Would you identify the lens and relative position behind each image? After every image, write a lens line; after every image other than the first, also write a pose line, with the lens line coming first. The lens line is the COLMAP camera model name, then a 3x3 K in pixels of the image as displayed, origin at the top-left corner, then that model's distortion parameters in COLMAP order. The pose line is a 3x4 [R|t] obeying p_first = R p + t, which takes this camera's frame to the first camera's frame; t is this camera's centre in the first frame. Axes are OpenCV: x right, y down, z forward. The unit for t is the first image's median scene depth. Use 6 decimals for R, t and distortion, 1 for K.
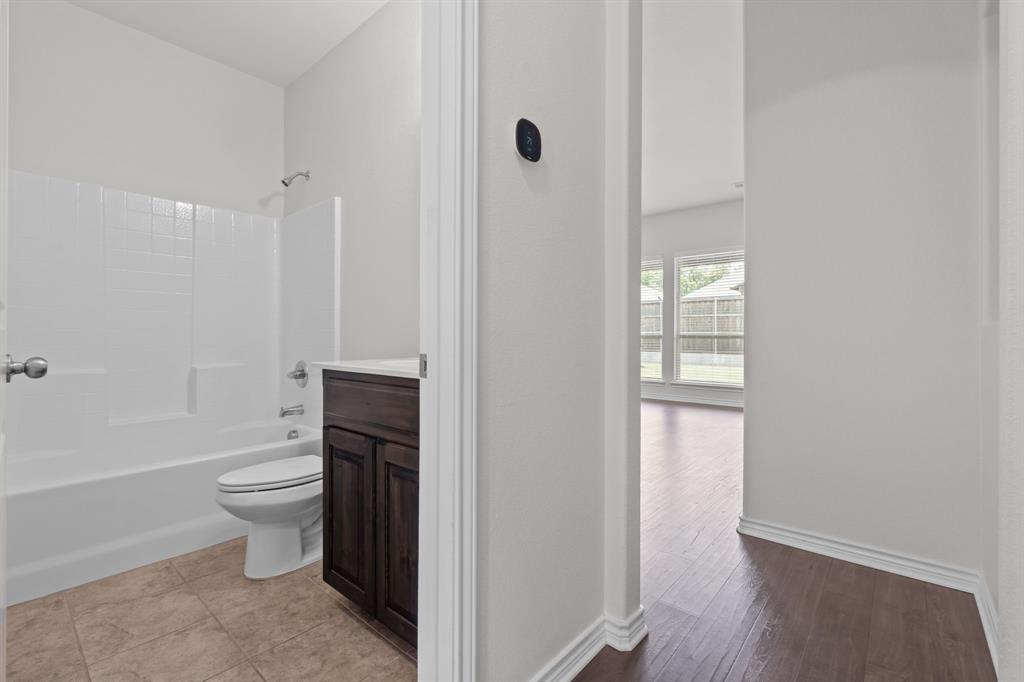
lens RADIAL K [[449.2, 0, 518.7], [0, 449.2, 338.0], [0, 0, 1]] dist [-0.001332, 0.000230]
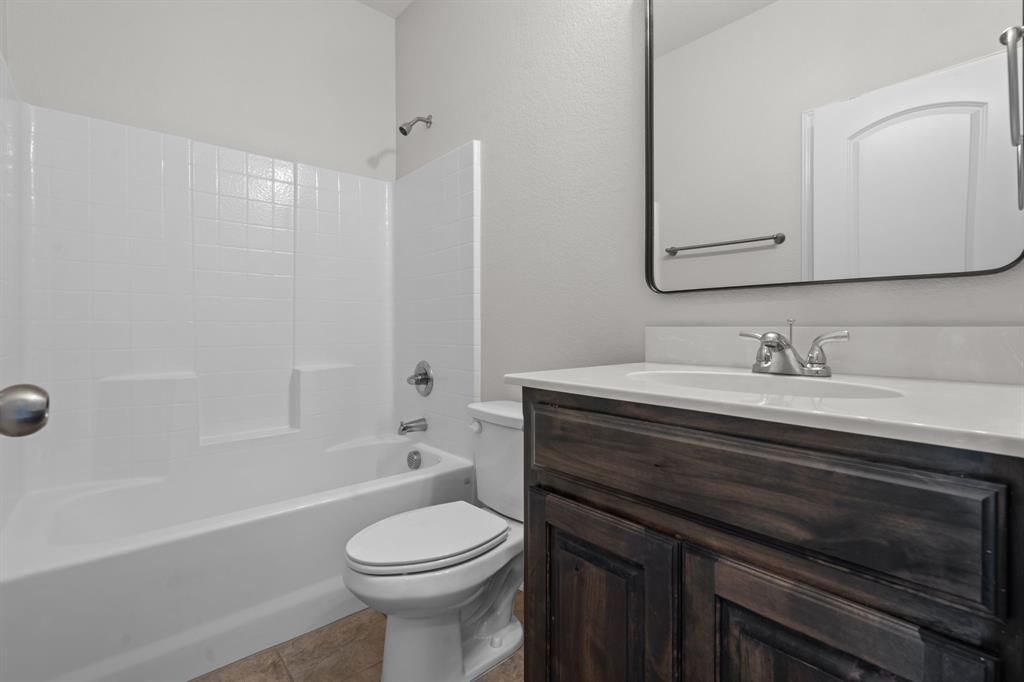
lens RADIAL K [[451.2, 0, 512.7], [0, 451.2, 333.7], [0, 0, 1]] dist [0.000698, 0.000033]
pose [[0.990122, -0.000936, -0.140208, -0.309729], [0.001898, 0.999976, 0.006730, -0.002446], [0.140199, -0.006930, 0.990099, 0.352588]]
